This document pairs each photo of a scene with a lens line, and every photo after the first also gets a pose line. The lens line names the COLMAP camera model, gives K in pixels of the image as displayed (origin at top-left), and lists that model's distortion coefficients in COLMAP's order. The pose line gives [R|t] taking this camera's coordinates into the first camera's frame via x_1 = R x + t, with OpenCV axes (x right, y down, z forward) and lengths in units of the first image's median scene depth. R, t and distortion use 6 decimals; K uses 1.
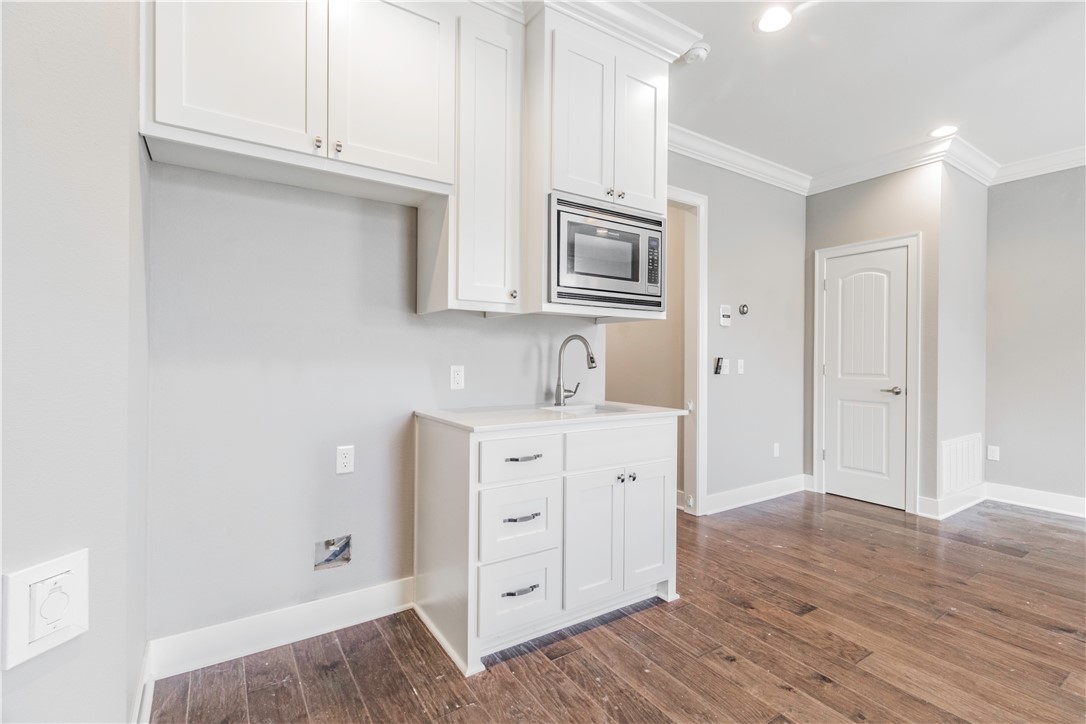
lens RADIAL K [[499.3, 0, 543.4], [0, 499.3, 357.2], [0, 0, 1]] dist [-0.002796, 0.002404]
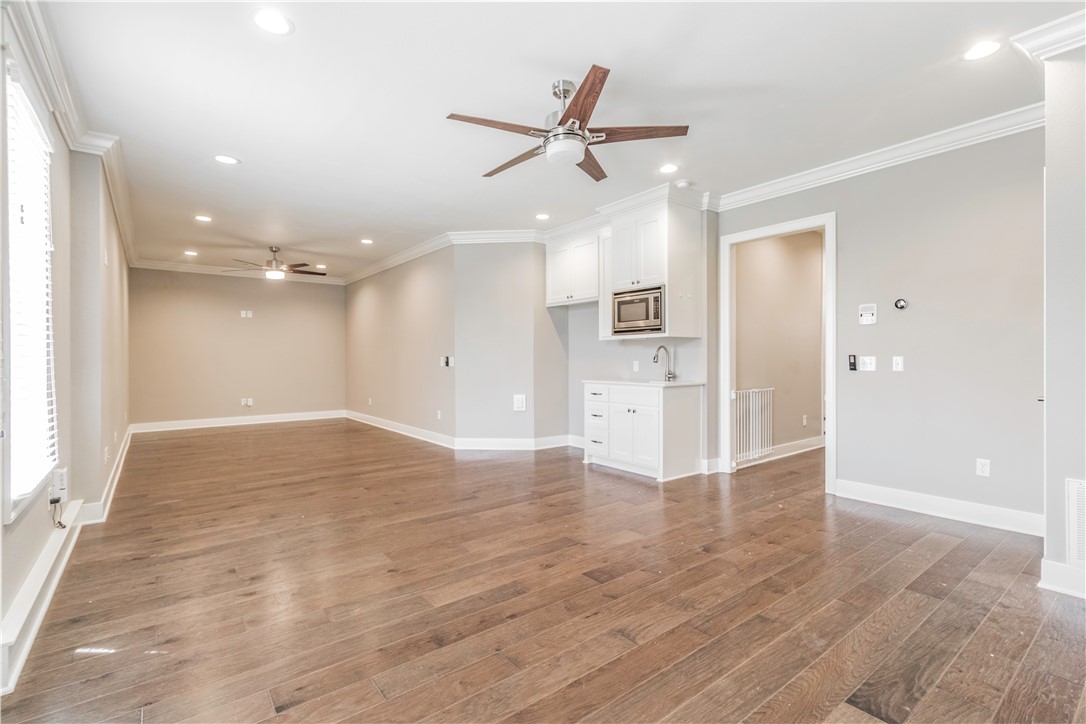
lens RADIAL K [[499.3, 0, 546.1], [0, 499.3, 358.6], [0, 0, 1]] dist [-0.002796, 0.002404]
pose [[0.074111, -0.008635, -0.997213, 2.158920], [0.004713, 0.999954, -0.008309, 0.021911], [0.997239, -0.004084, 0.074149, 0.412328]]
